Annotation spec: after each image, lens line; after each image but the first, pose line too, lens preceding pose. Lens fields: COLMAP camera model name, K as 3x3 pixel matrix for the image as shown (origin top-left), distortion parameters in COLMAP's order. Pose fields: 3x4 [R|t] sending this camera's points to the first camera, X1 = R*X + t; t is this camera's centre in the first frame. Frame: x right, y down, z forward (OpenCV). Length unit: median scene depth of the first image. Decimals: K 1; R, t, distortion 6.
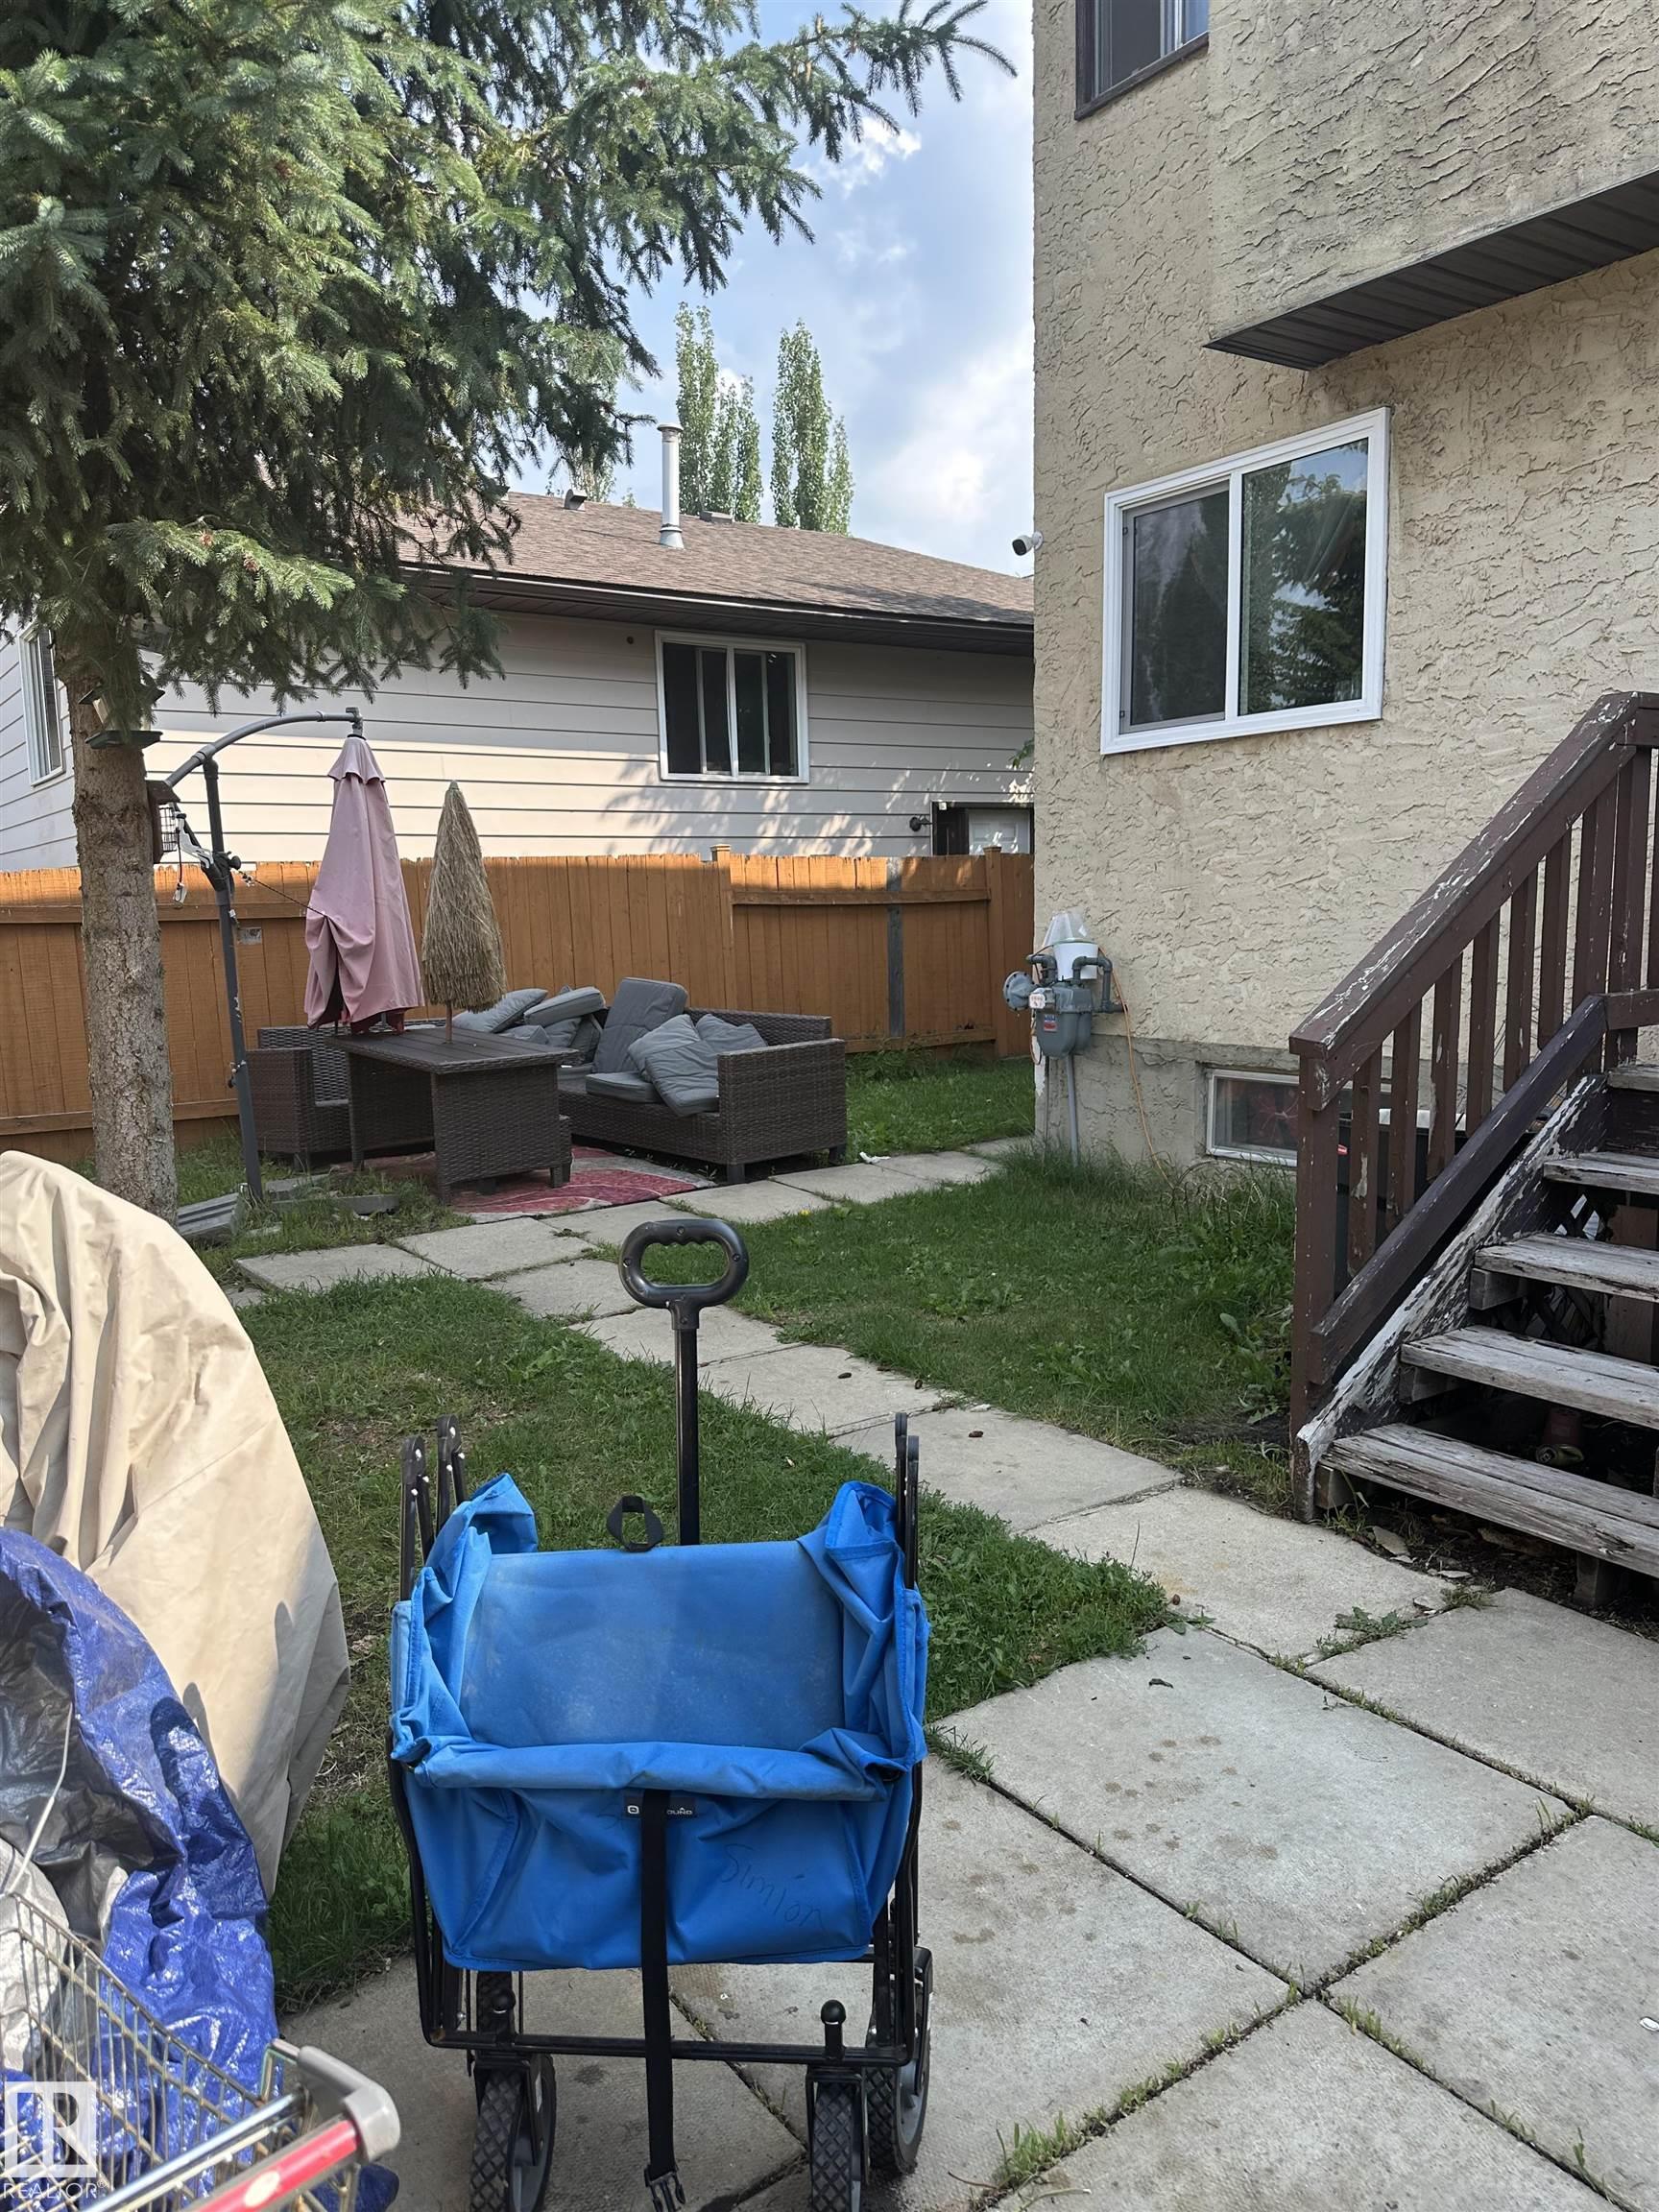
lens RADIAL K [[1585.9, 0, 829.5], [0, 1585.9, 1106.0], [0, 0, 1]] dist [0.040552, -0.046782]
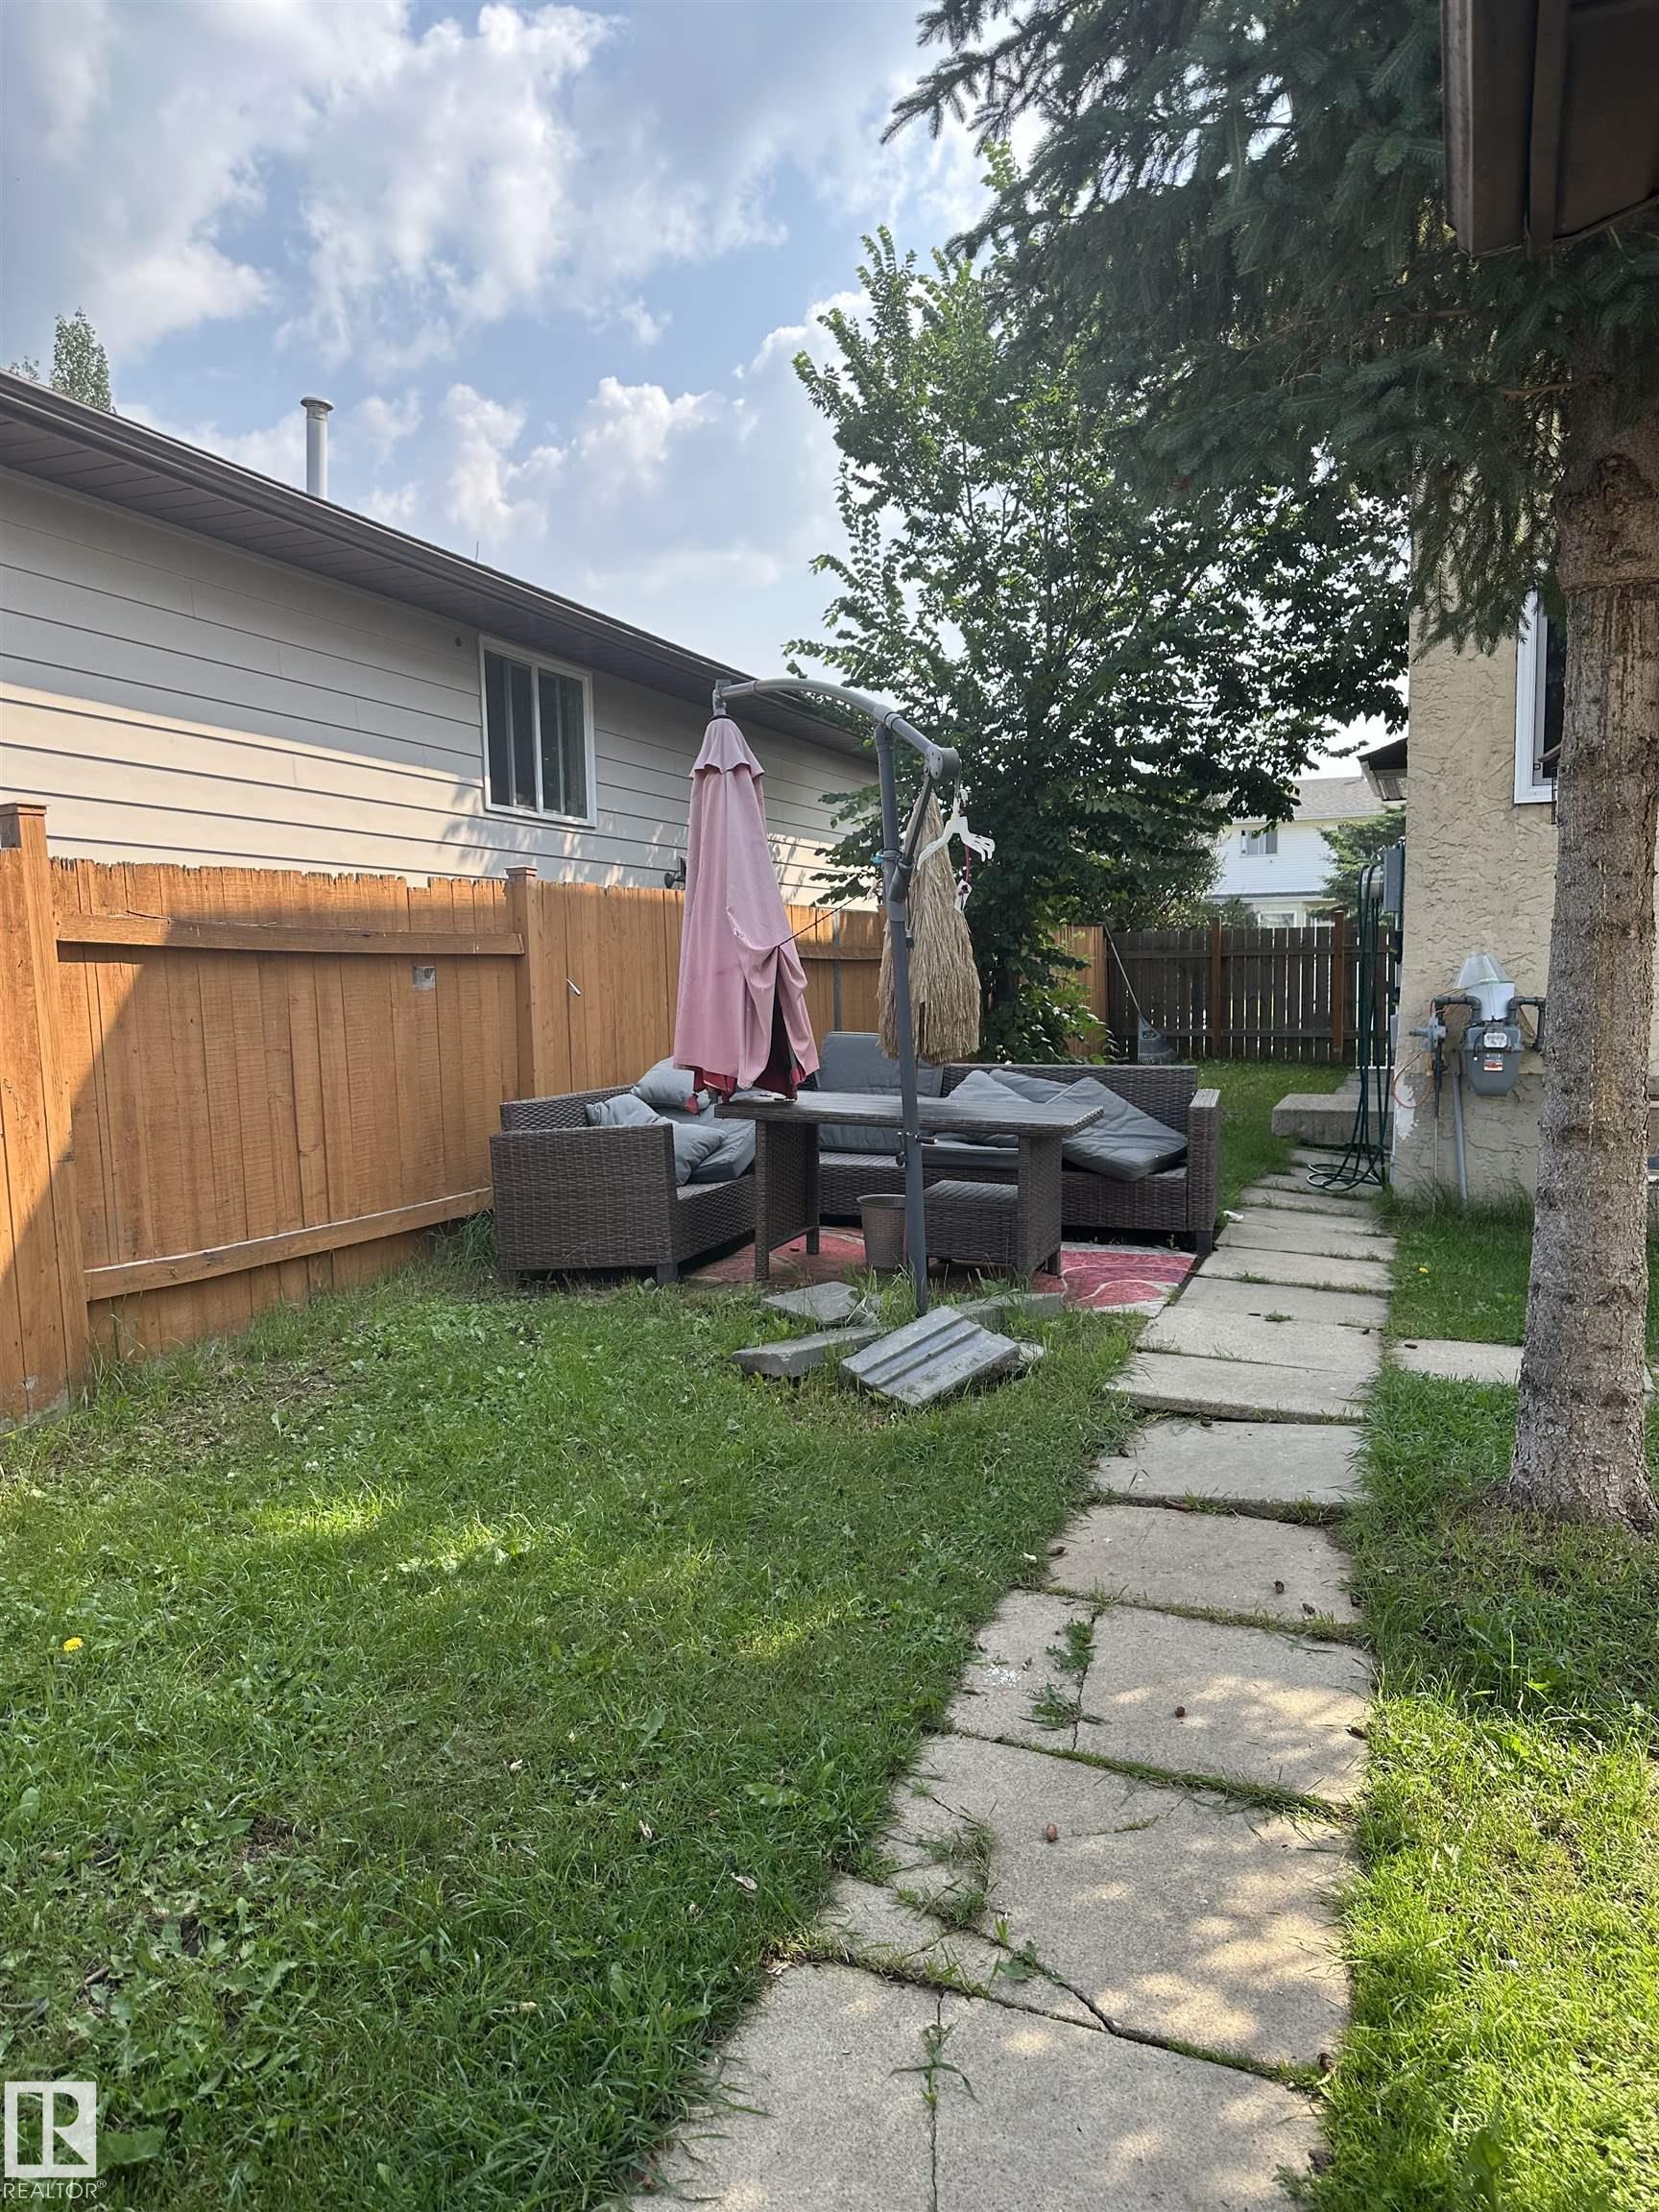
lens RADIAL K [[1585.9, 0, 829.5], [0, 1585.9, 1106.0], [0, 0, 1]] dist [0.040552, -0.046782]
pose [[0.854373, -0.021202, 0.519228, -0.389869], [0.050938, 0.997773, -0.043074, -0.003235], [-0.517158, 0.063249, 0.853550, 0.196025]]
